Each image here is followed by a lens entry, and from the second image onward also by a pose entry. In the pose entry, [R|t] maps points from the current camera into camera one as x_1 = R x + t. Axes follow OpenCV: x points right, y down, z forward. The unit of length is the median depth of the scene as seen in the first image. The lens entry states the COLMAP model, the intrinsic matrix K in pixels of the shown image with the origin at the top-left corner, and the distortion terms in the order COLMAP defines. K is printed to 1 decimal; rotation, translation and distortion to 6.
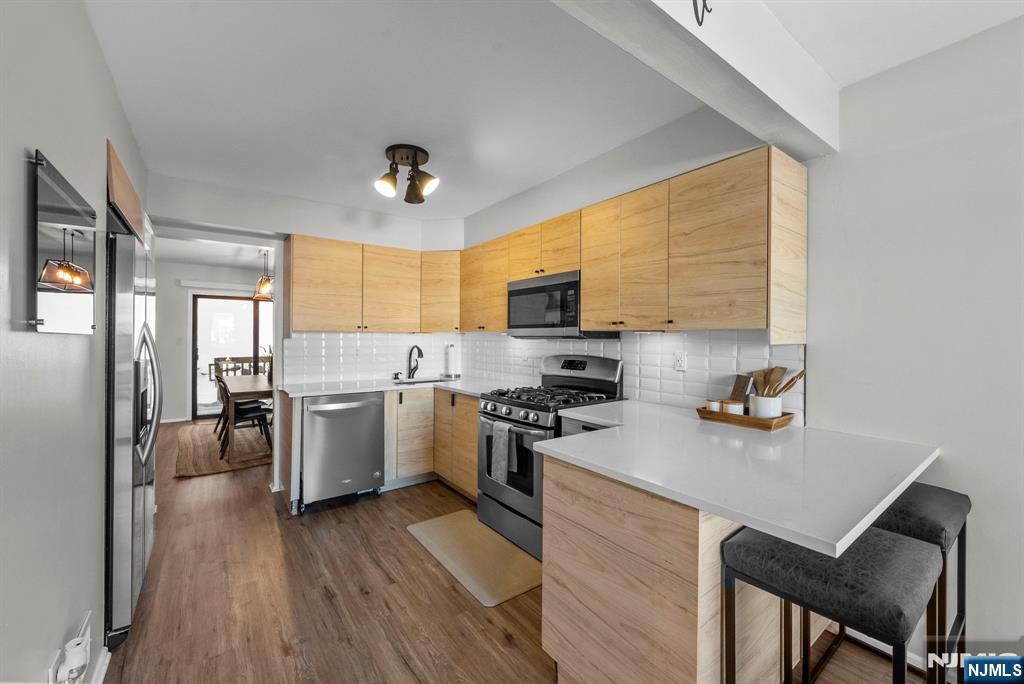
lens RADIAL K [[405.7, 0, 516.6], [0, 405.7, 338.9], [0, 0, 1]] dist [0.000465, -0.000024]
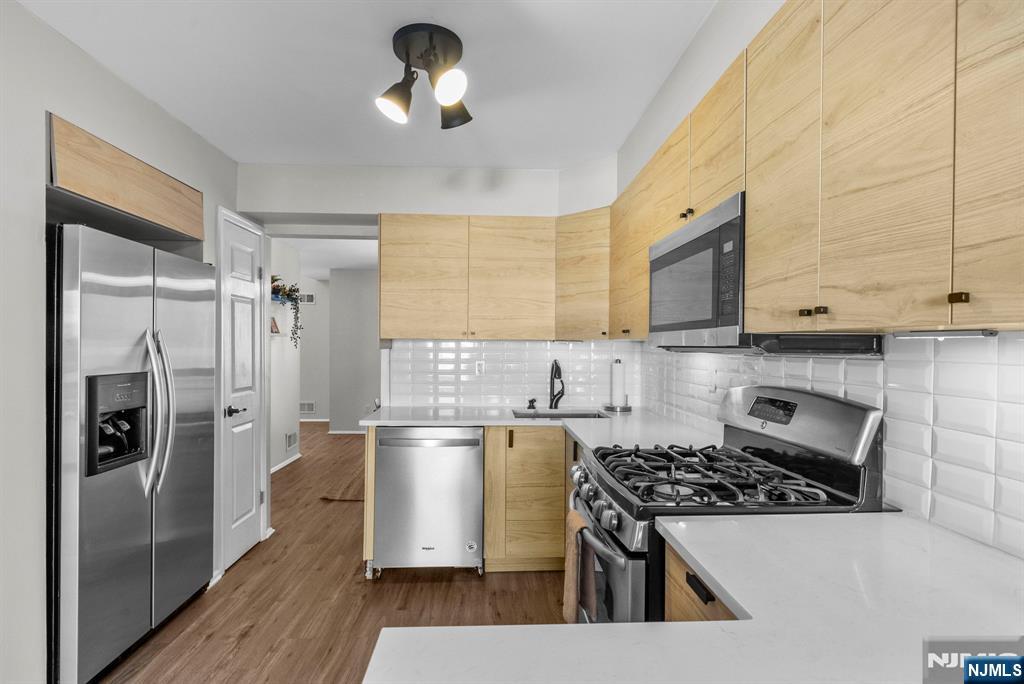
lens RADIAL K [[509.7, 0, 515.8], [0, 509.7, 350.8], [0, 0, 1]] dist [0.000713, 0.000098]
pose [[0.830469, 0.006620, -0.557025, 0.195085], [-0.004792, 0.999977, 0.004740, -0.002947], [0.557044, -0.001267, 0.830482, 0.320505]]
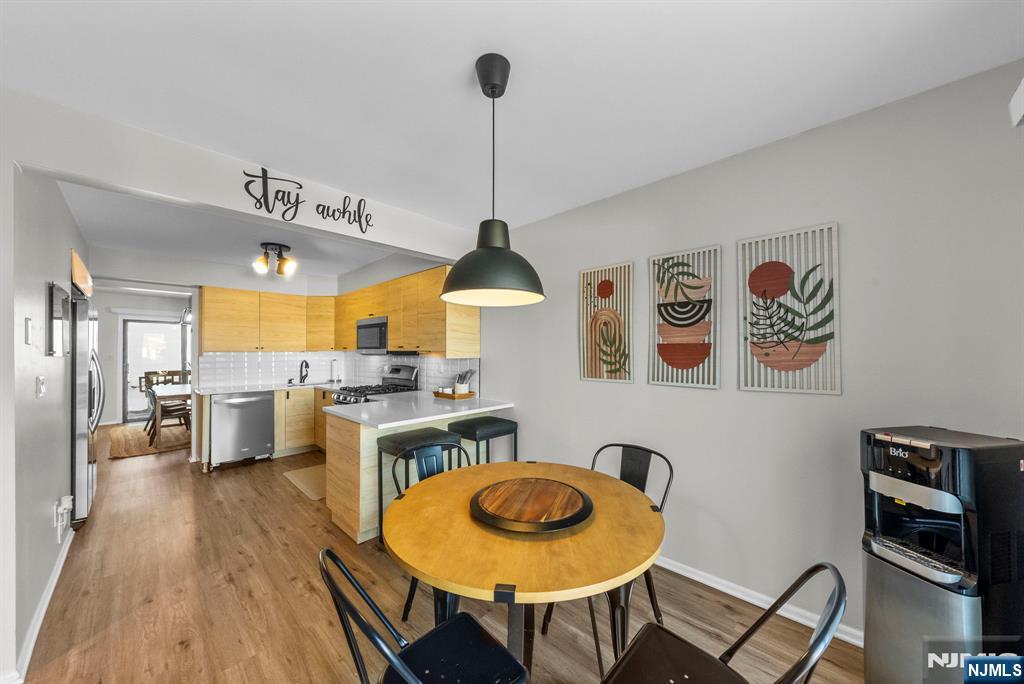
lens RADIAL K [[347.2, 0, 514.8], [0, 347.2, 353.2], [0, 0, 1]] dist [-0.000148, -0.000034]
pose [[0.984625, -0.004658, 0.174620, 0.332018], [0.004601, 0.999989, 0.000734, -0.006943], [-0.174622, 0.000080, 0.984636, -0.432288]]
